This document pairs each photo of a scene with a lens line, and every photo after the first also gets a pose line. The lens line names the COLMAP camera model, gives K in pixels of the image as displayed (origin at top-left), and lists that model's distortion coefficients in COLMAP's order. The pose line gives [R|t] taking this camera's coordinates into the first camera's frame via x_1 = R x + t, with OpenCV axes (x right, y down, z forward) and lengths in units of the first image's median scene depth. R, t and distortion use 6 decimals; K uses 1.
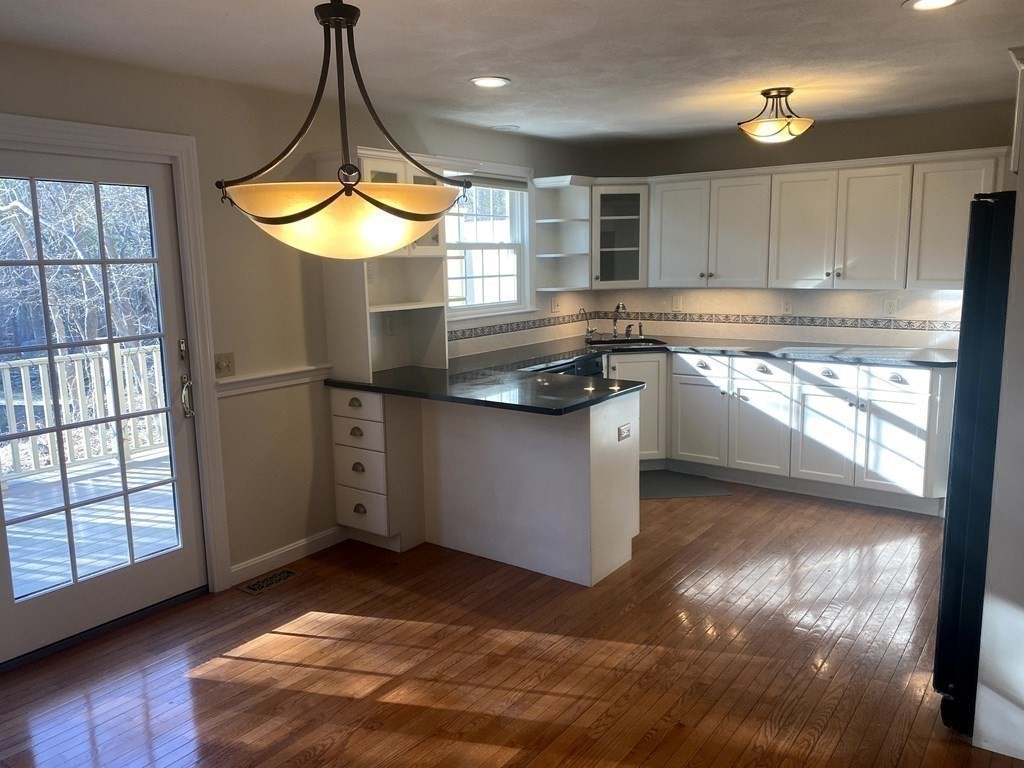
lens RADIAL K [[783.4, 0, 498.7], [0, 783.4, 375.6], [0, 0, 1]] dist [0.045854, -0.072412]
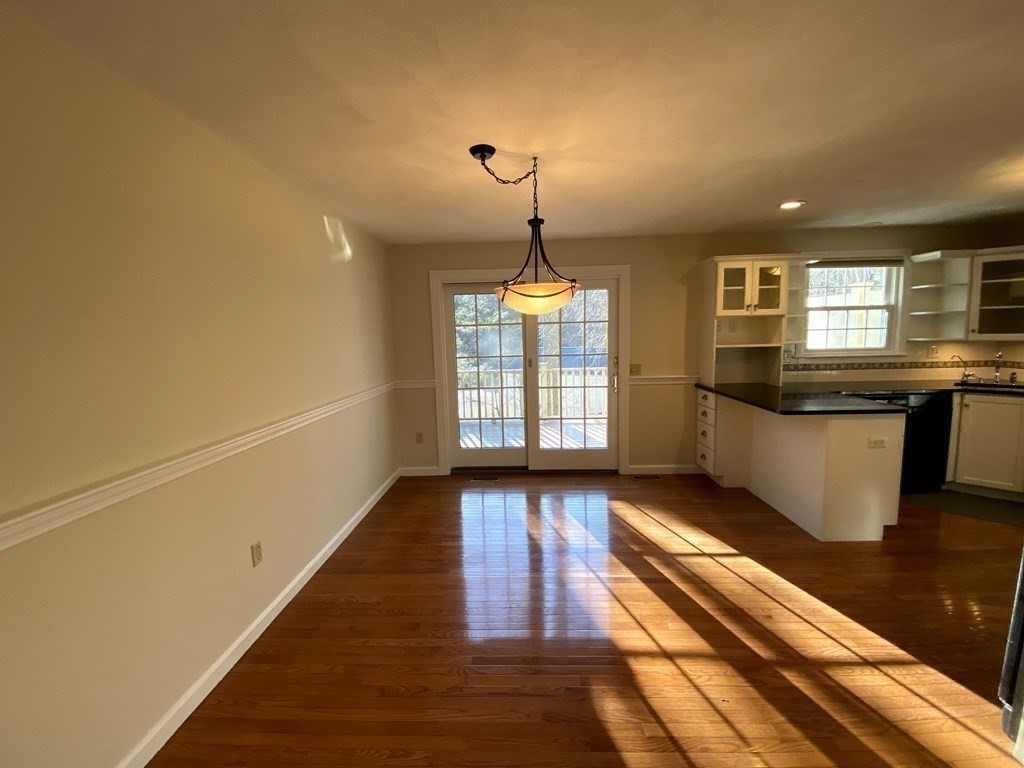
lens RADIAL K [[434.9, 0, 505.3], [0, 434.9, 380.7], [0, 0, 1]] dist [0.002549, -0.010976]
pose [[0.555792, 0.095706, -0.825794, 0.338331], [-0.112478, 0.992874, 0.039367, 0.008071], [0.823677, 0.071004, 0.562597, 0.044628]]
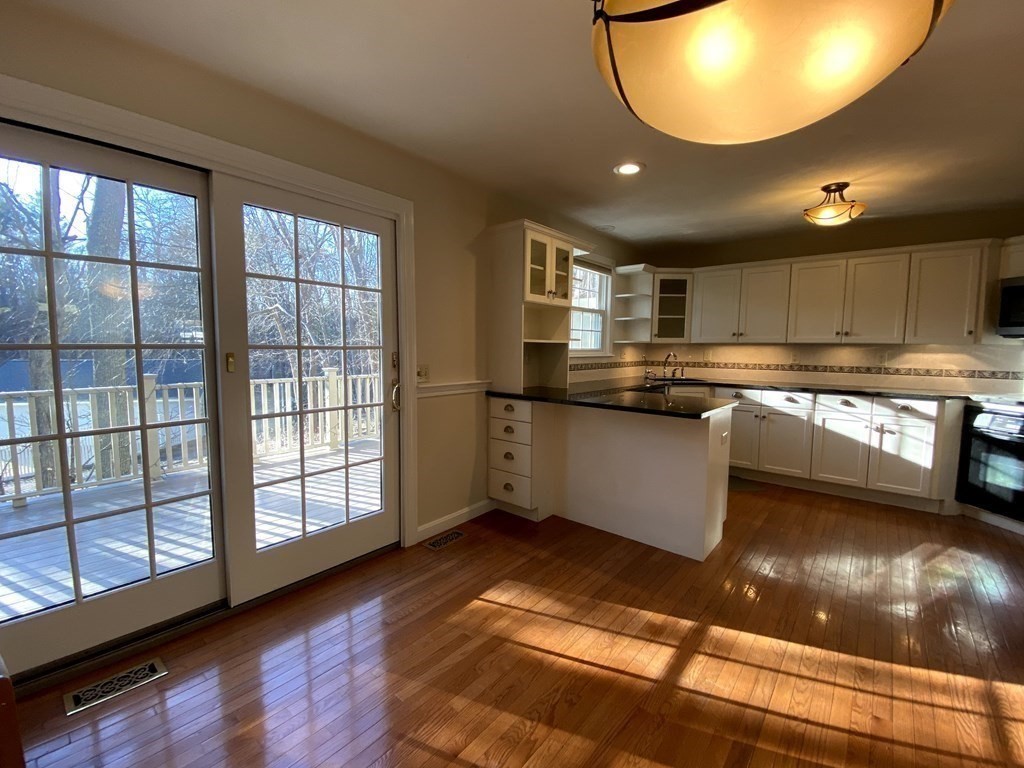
lens RADIAL K [[434.9, 0, 499.3], [0, 434.9, 380.5], [0, 0, 1]] dist [0.002549, -0.010976]
pose [[0.997192, 0.034957, -0.066226, -0.133068], [-0.039749, 0.996577, -0.072486, 0.036681], [0.063466, 0.074915, 0.995168, 0.217631]]
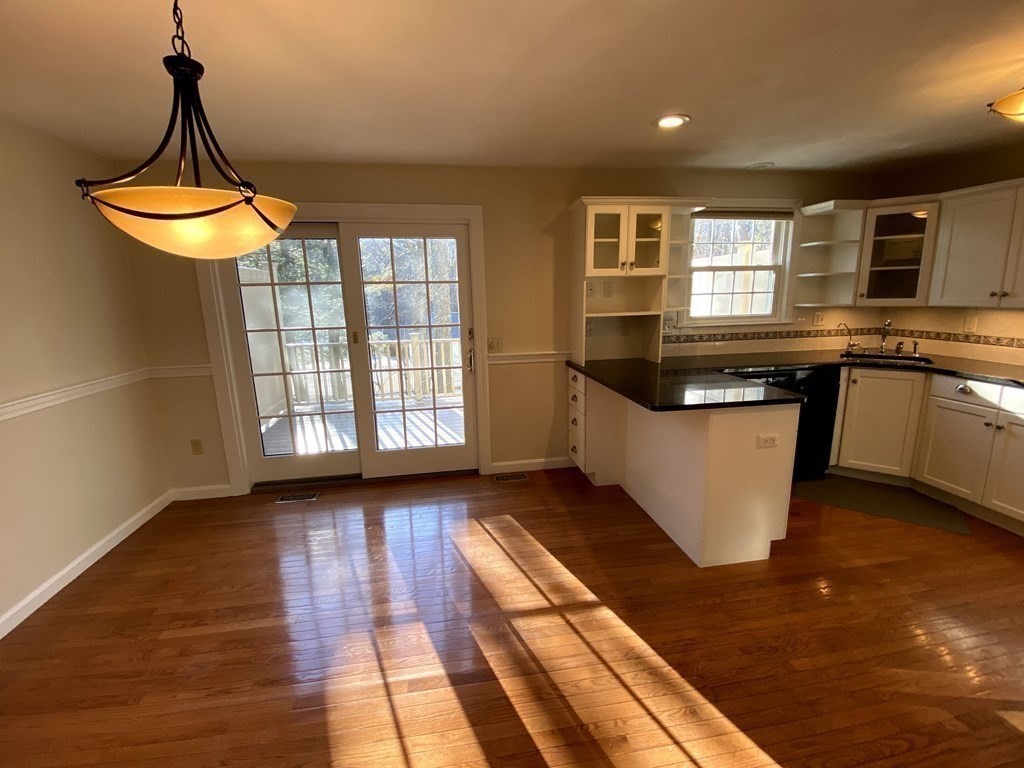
lens RADIAL K [[434.9, 0, 502.1], [0, 434.9, 381.7], [0, 0, 1]] dist [0.002549, -0.010976]
pose [[0.704158, 0.139553, -0.696194, 0.251896], [-0.097676, 0.990212, 0.099696, -0.023116], [0.703293, -0.002201, 0.710897, 0.284643]]
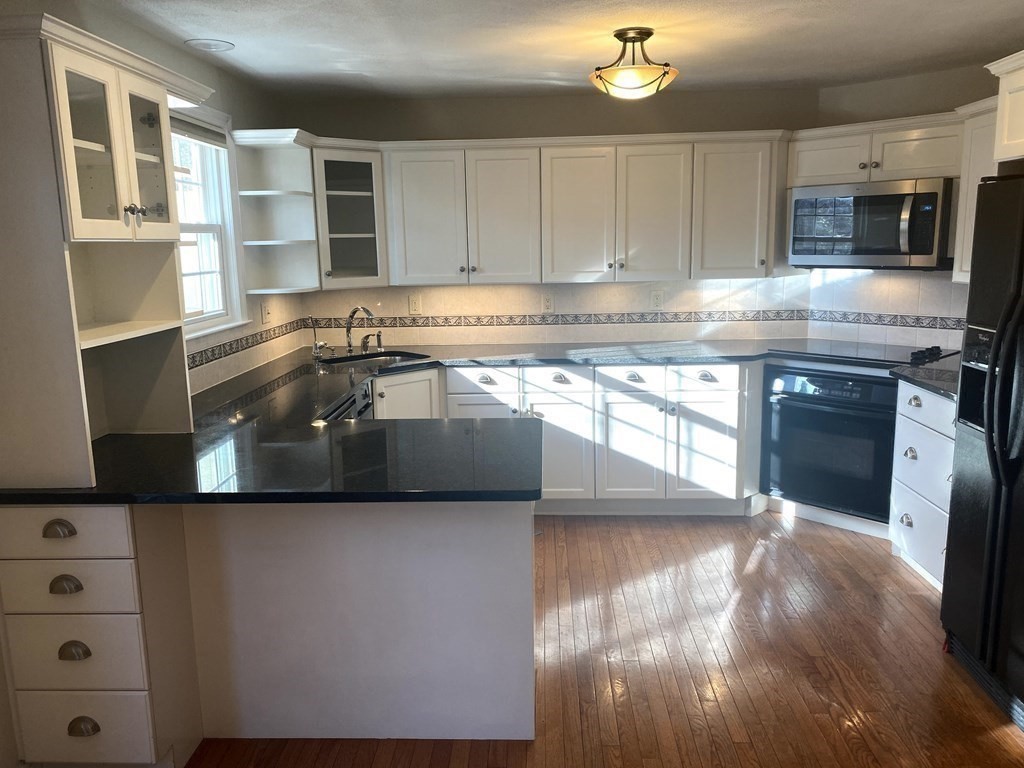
lens RADIAL K [[783.4, 0, 510.4], [0, 783.4, 371.6], [0, 0, 1]] dist [0.045854, -0.072412]
pose [[0.819349, -0.091320, 0.565975, -0.194919], [0.090702, 0.995447, 0.029308, -0.048005], [-0.566074, 0.027322, 0.823902, 0.361375]]
